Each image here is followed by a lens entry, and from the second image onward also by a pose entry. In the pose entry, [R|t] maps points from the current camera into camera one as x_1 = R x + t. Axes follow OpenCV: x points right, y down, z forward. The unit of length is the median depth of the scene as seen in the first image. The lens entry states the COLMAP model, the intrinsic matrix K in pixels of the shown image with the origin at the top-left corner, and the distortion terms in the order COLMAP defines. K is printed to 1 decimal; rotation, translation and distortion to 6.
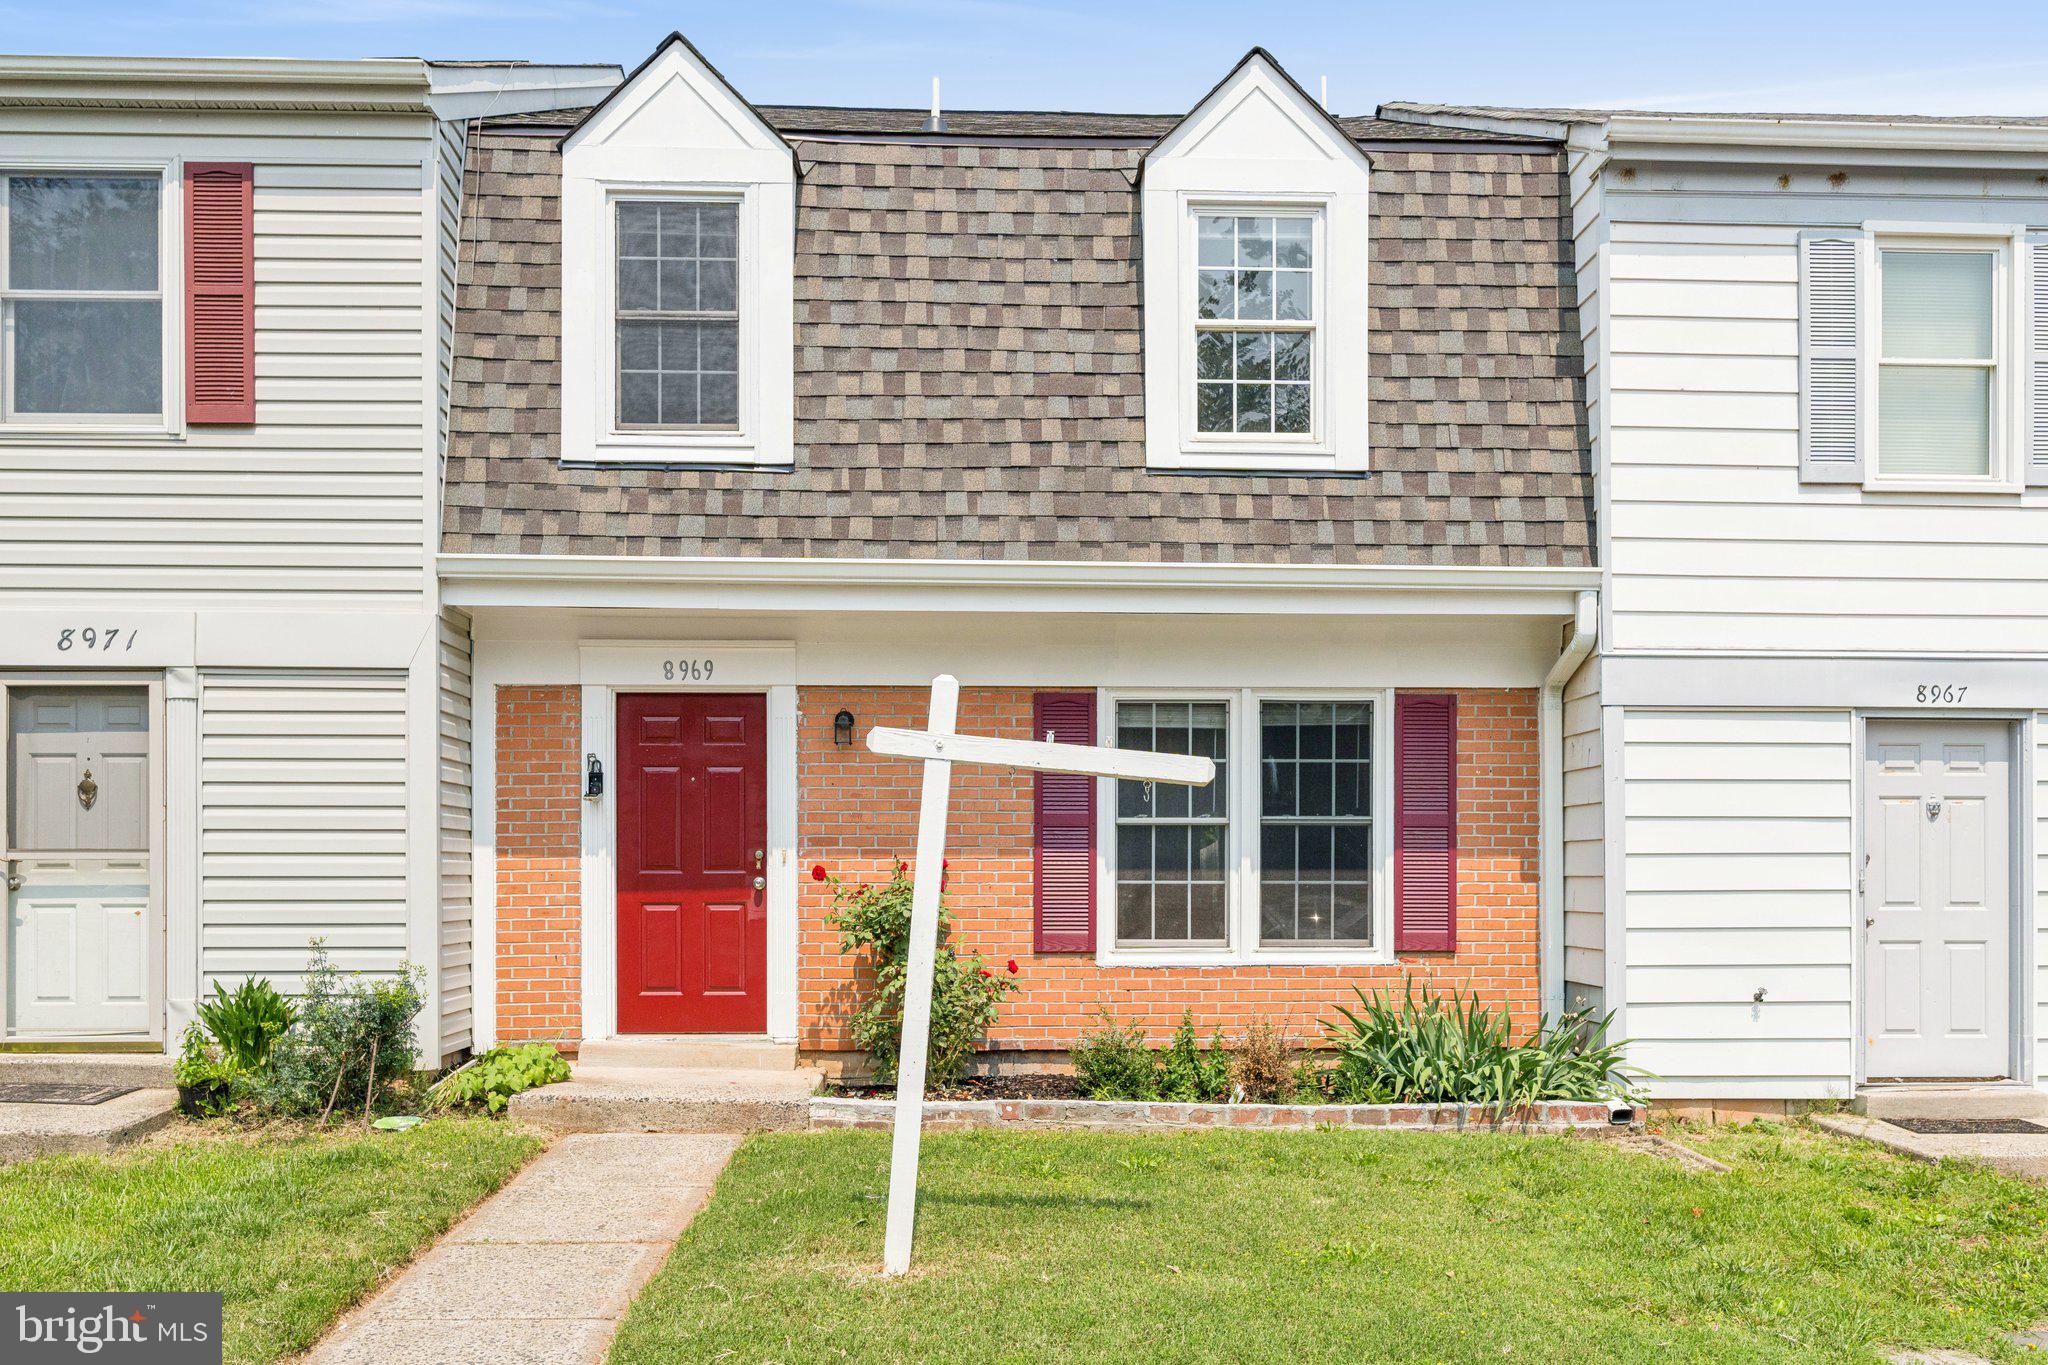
lens RADIAL K [[1531.7, 0, 1023.9], [0, 1531.7, 876.3], [0, 0, 1]] dist [0.001412, -0.004174]
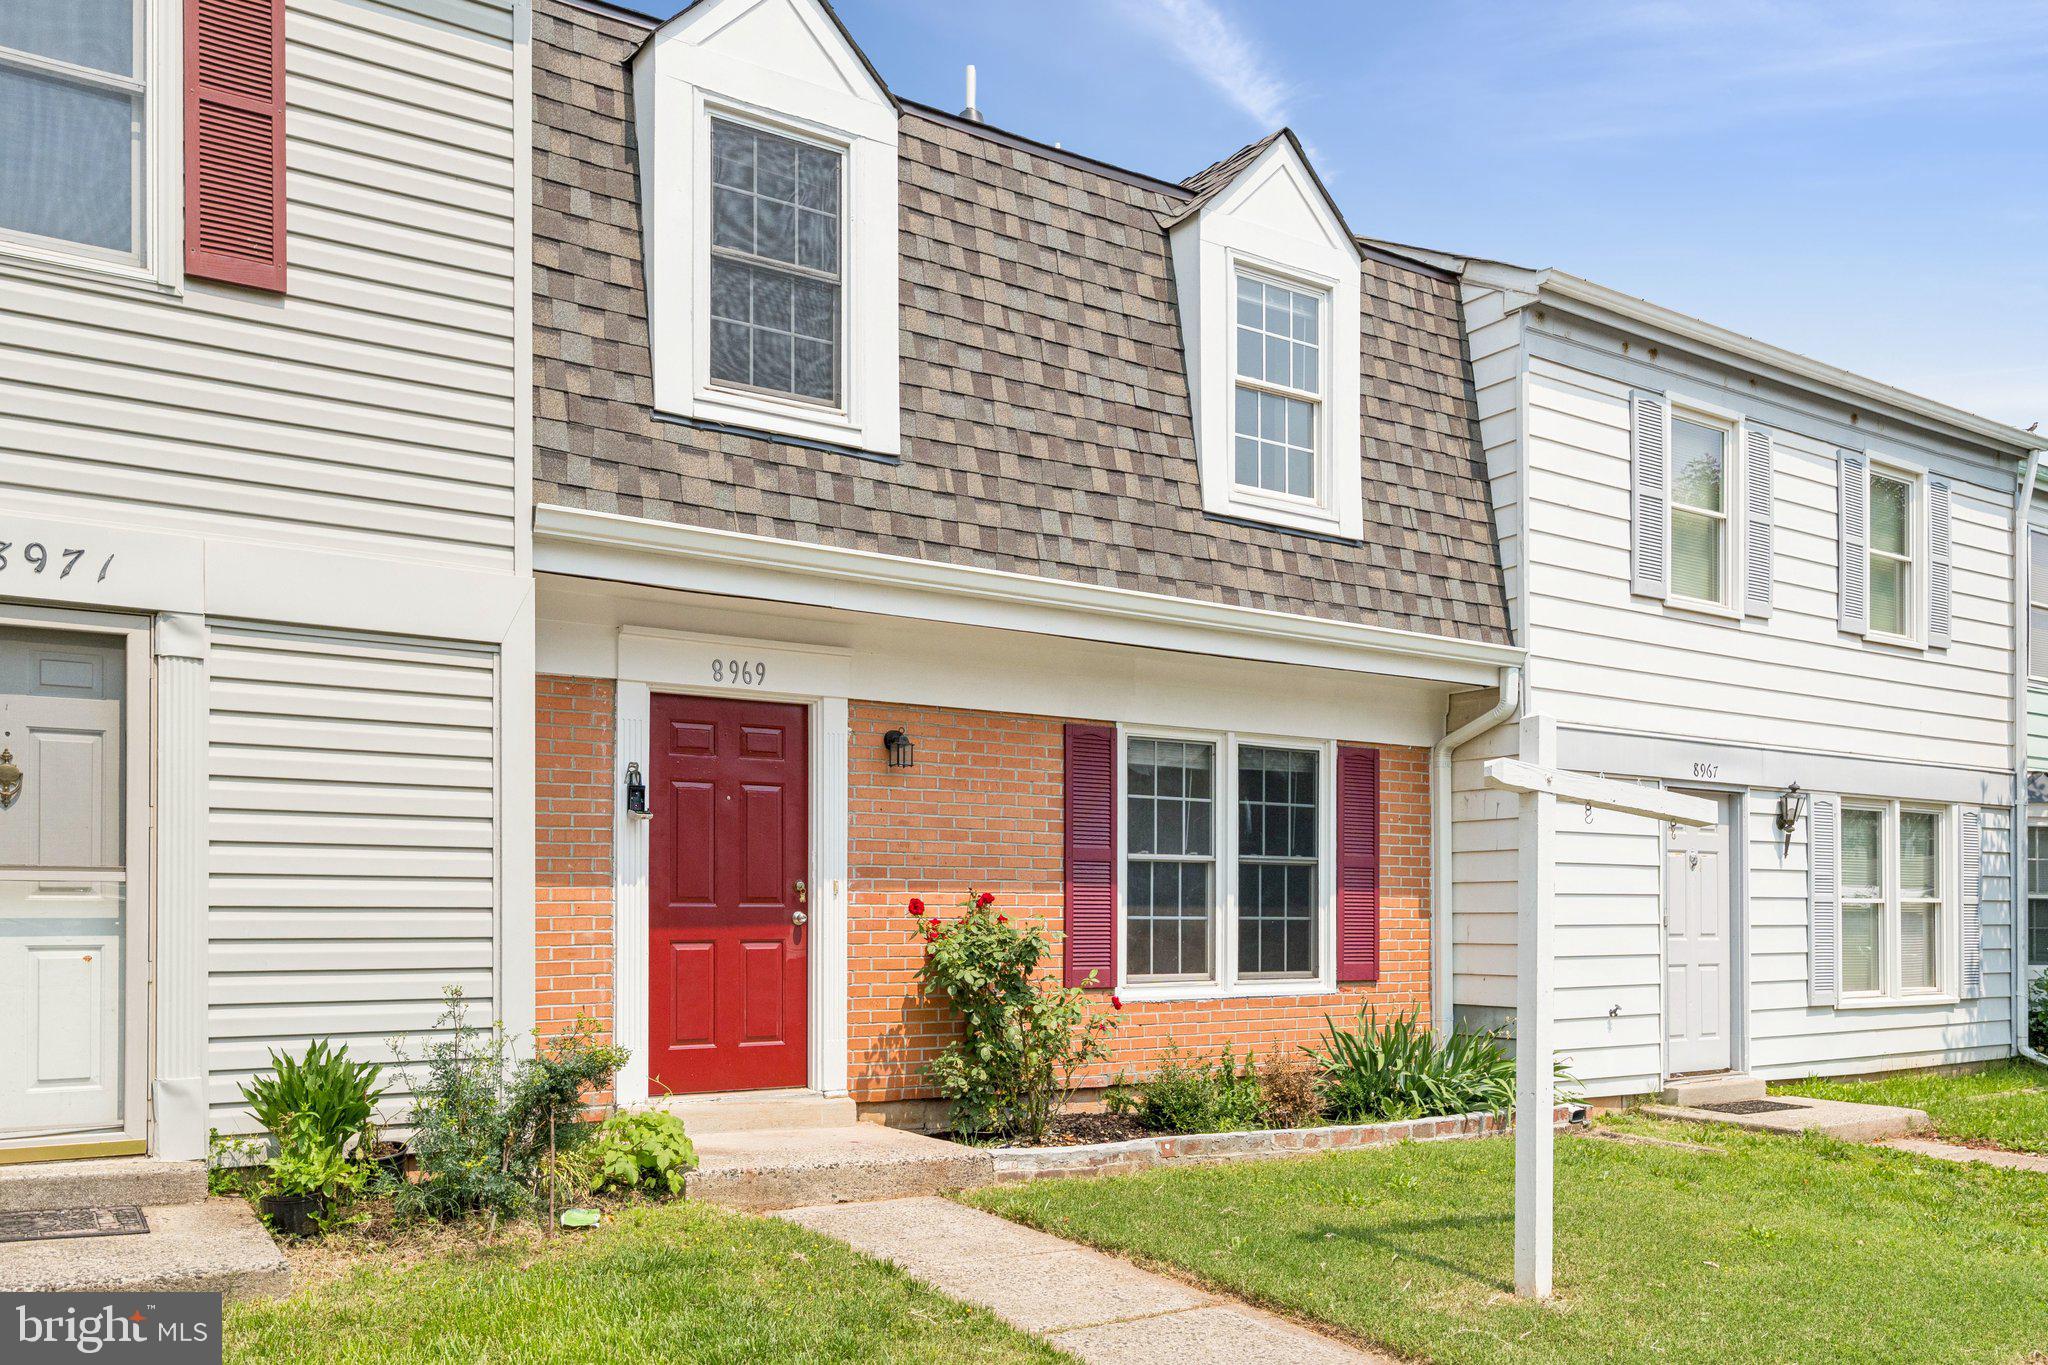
lens RADIAL K [[1546.2, 0, 1023.8], [0, 1546.2, 910.5], [0, 0, 1]] dist [0.000345, -0.001649]
pose [[0.866175, 0.003791, 0.499726, -0.535291], [-0.000658, 0.999979, -0.006446, 0.006105], [-0.499740, 0.005254, 0.866159, 0.168169]]
